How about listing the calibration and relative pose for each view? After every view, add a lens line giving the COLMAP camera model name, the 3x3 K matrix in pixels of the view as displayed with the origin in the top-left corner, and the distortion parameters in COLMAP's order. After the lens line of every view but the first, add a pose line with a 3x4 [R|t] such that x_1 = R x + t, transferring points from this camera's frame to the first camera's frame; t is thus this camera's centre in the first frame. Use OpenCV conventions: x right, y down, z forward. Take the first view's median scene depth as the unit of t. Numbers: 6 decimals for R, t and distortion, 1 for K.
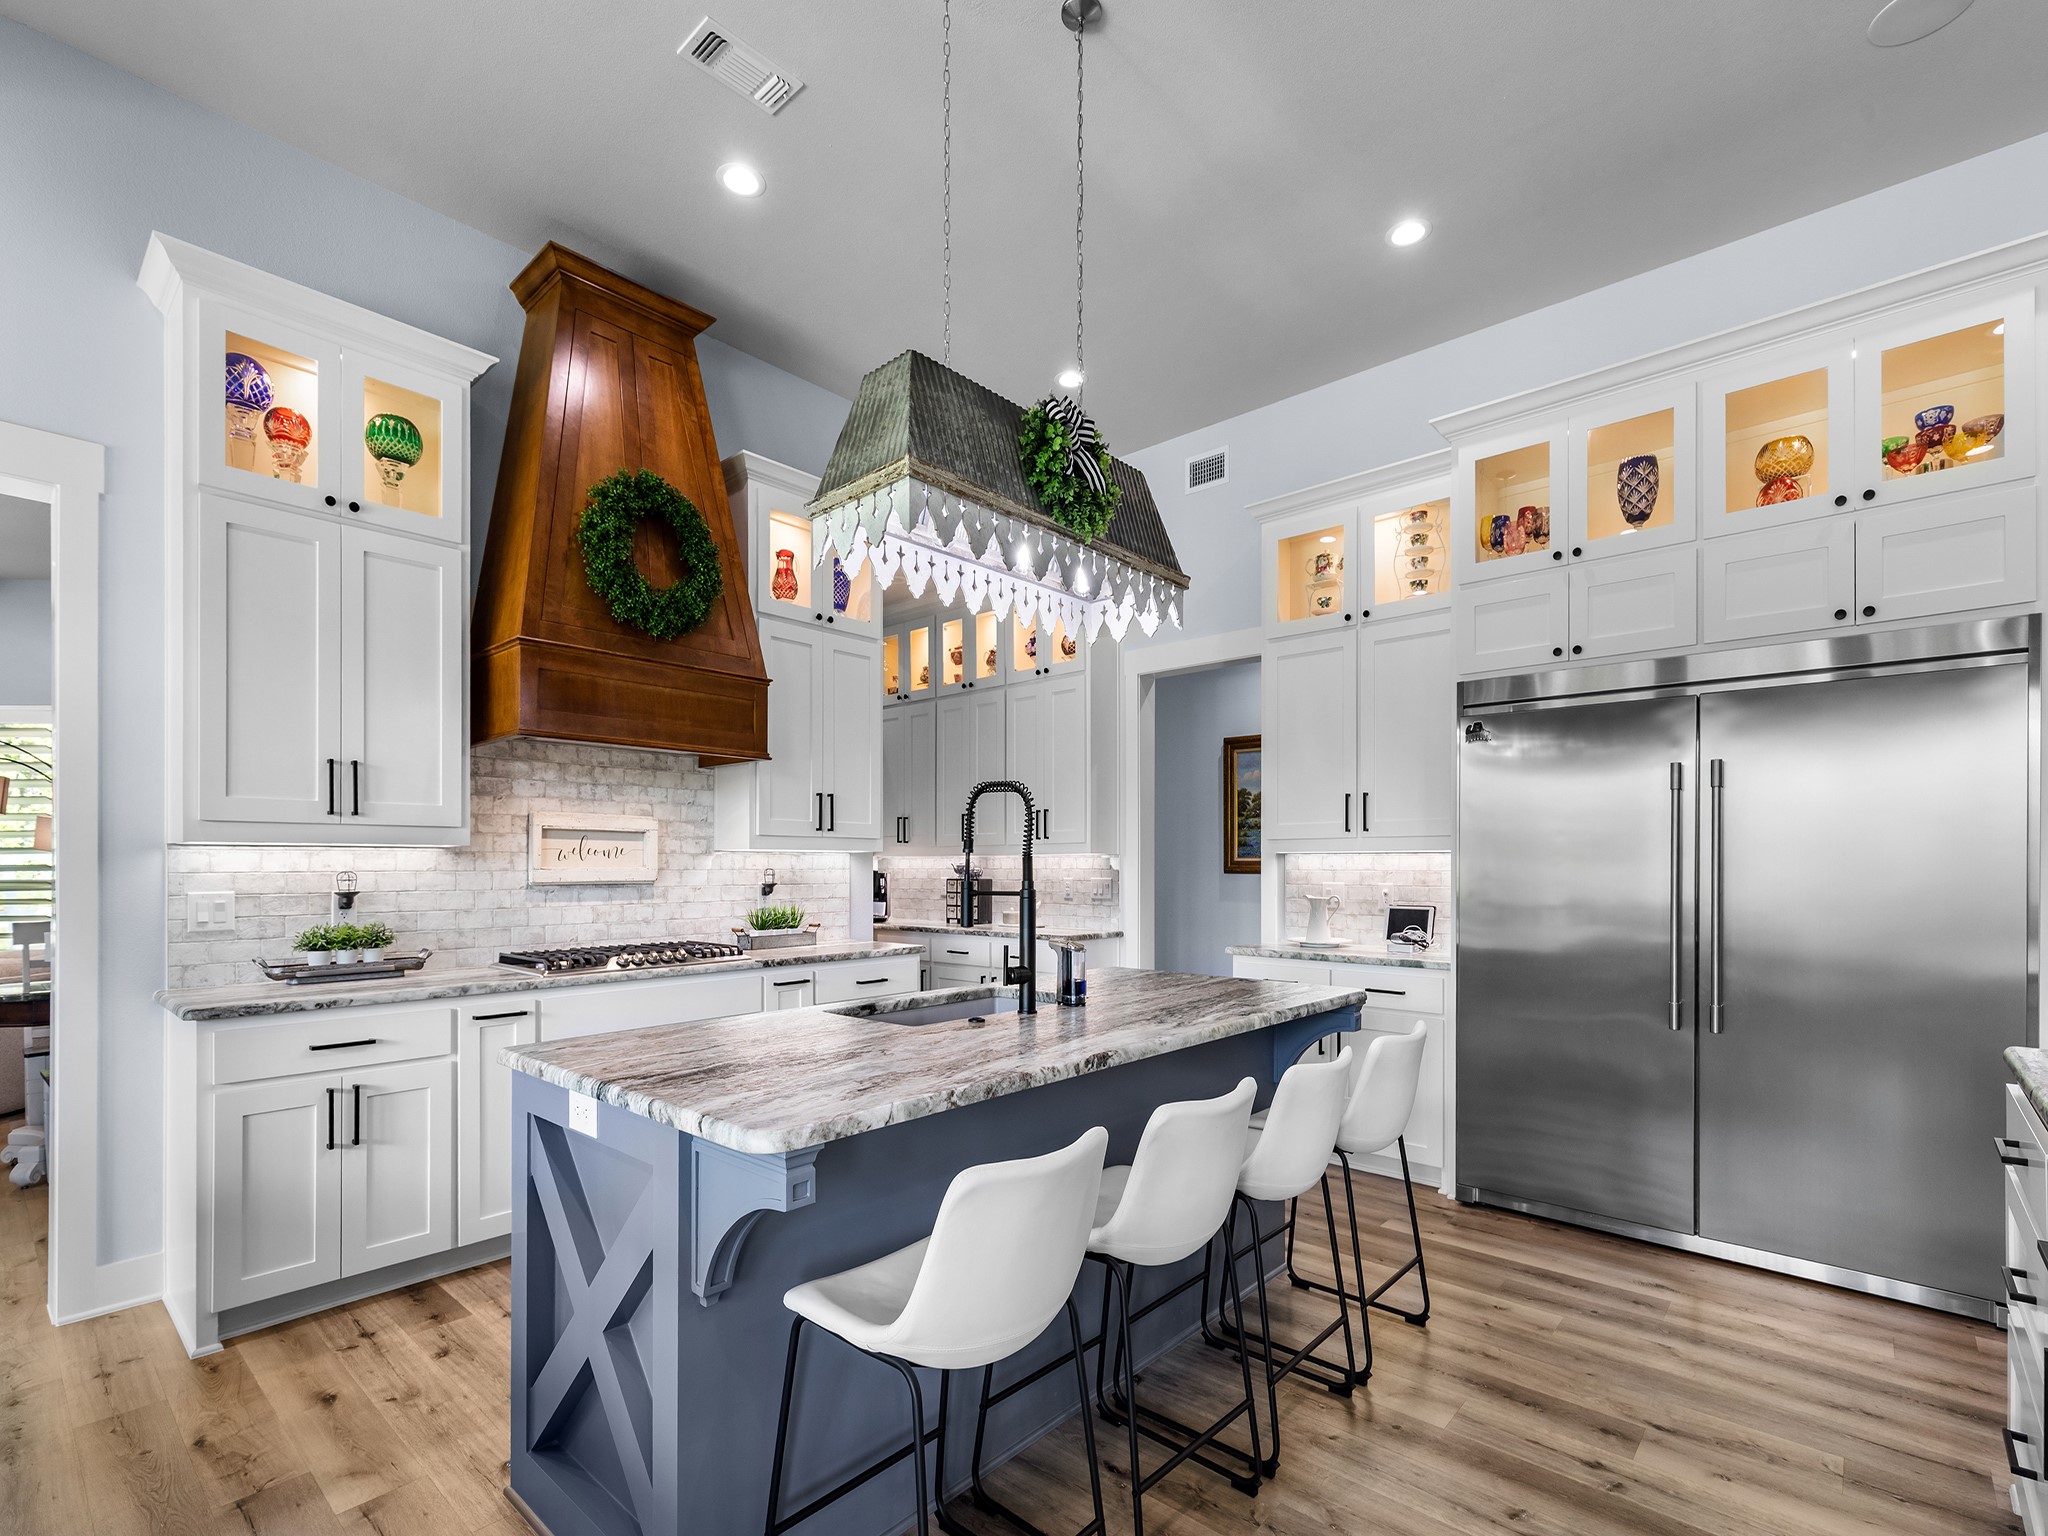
lens RADIAL K [[945.7, 0, 1012.5], [0, 945.7, 862.9], [0, 0, 1]] dist [0.011428, -0.002458]
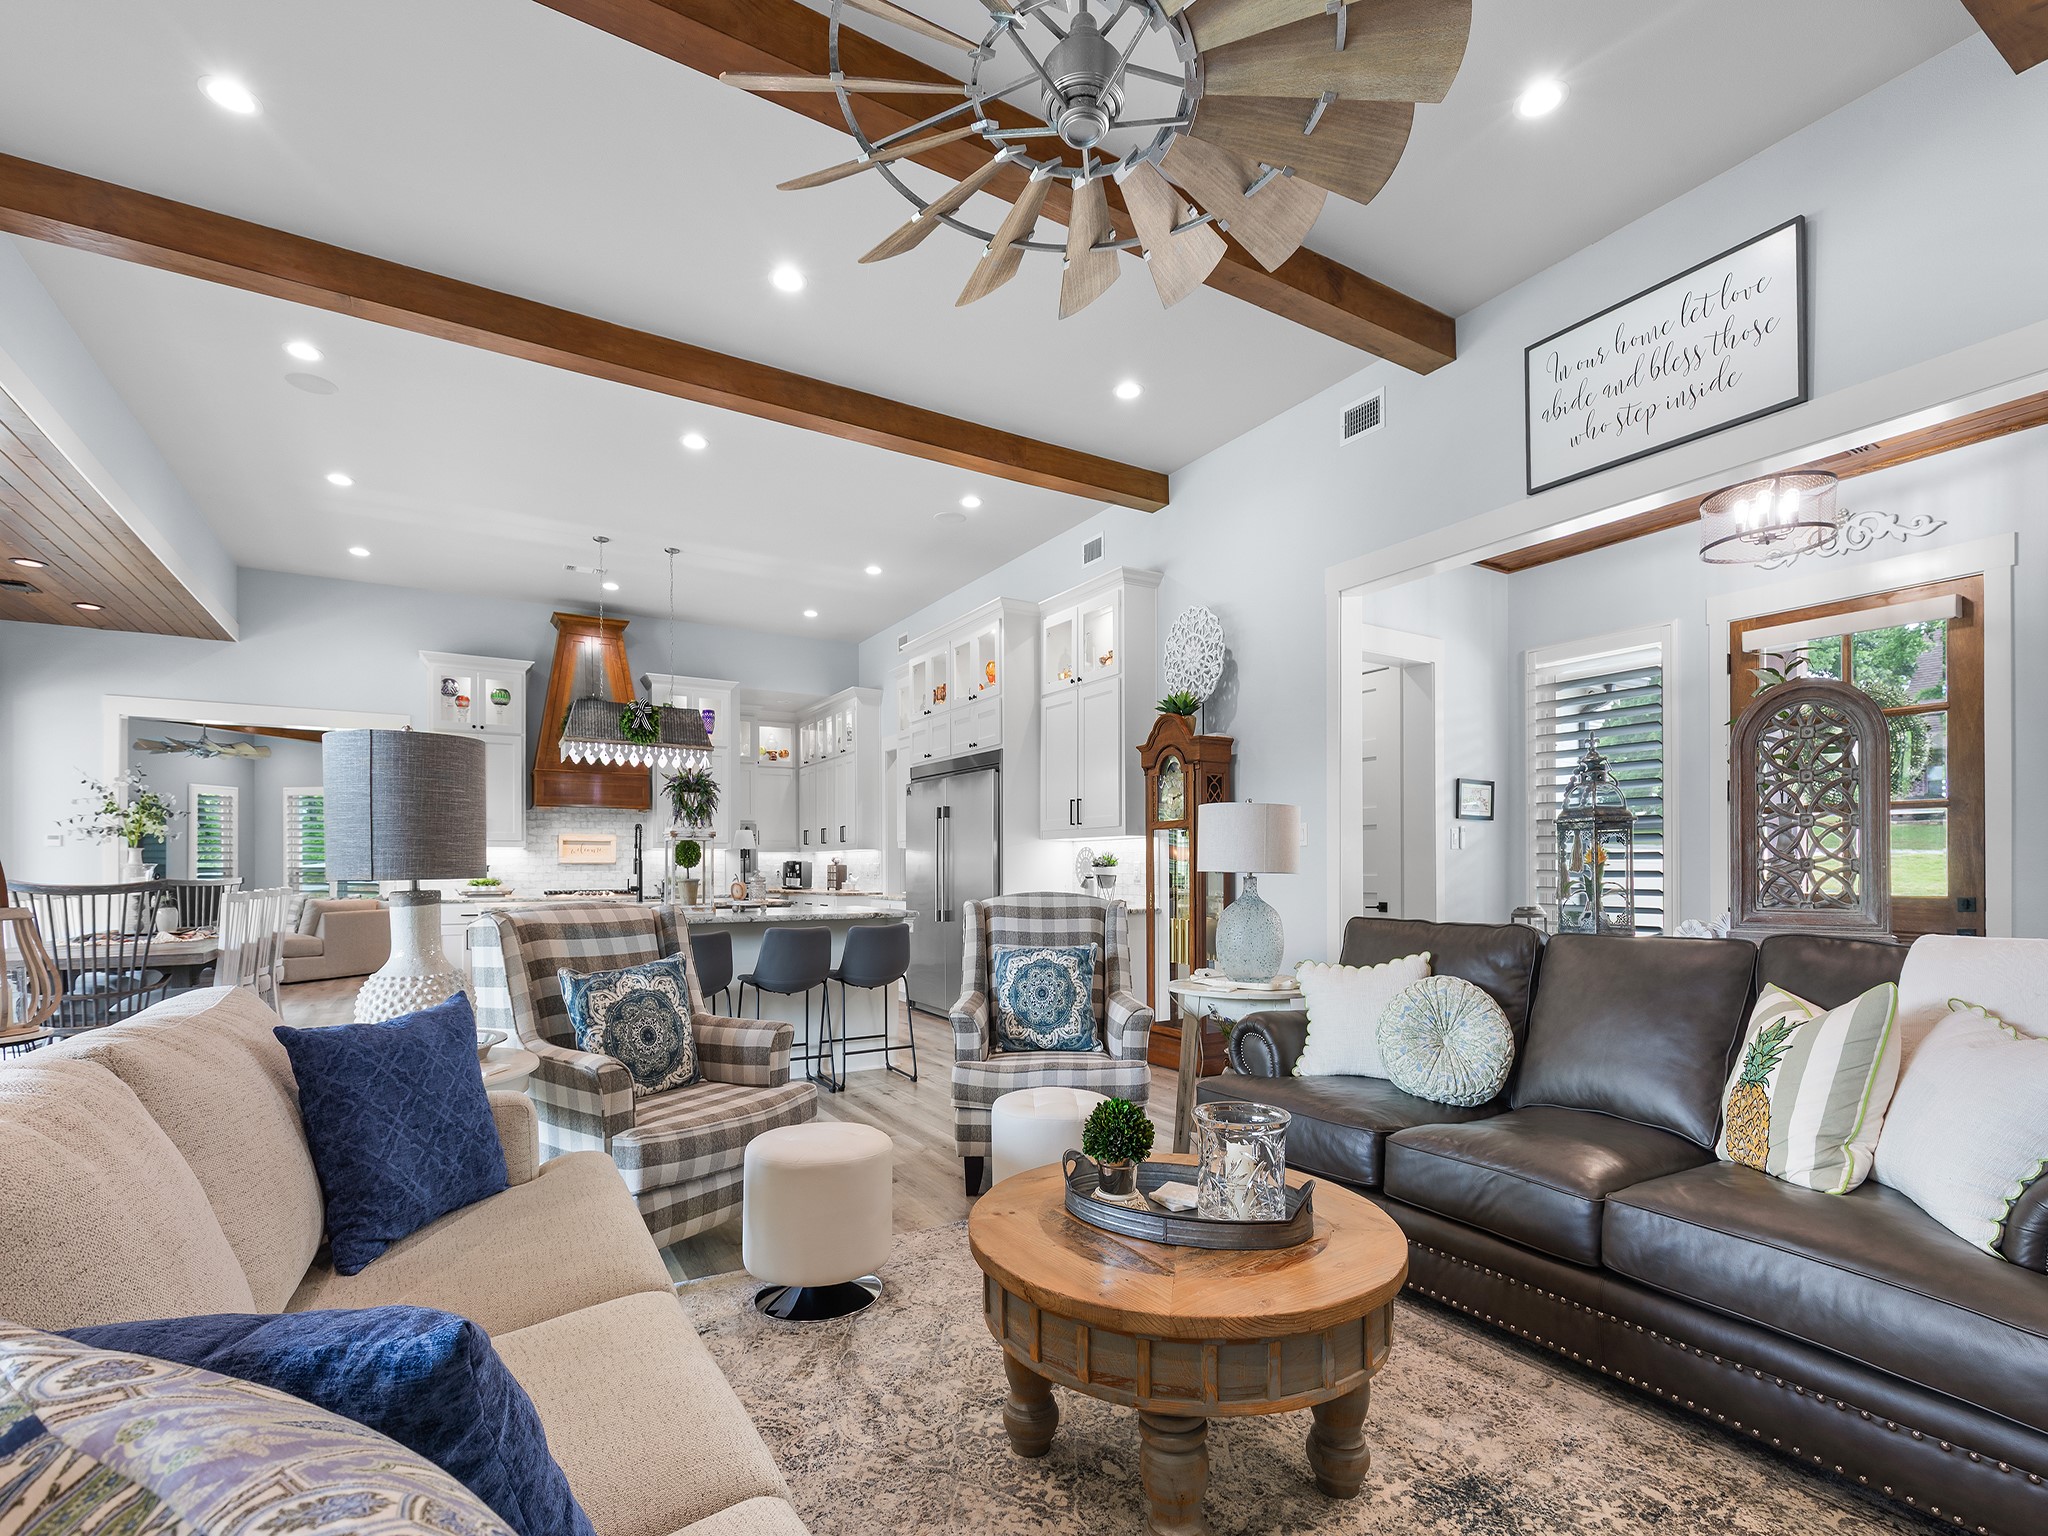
lens RADIAL K [[945.7, 0, 1005.2], [0, 945.7, 864.7], [0, 0, 1]] dist [0.011428, -0.002458]
pose [[0.953655, -0.003845, -0.300877, 1.354414], [0.004056, 0.999992, 0.000077, 0.030614], [0.300874, -0.001294, 0.953663, -1.006982]]
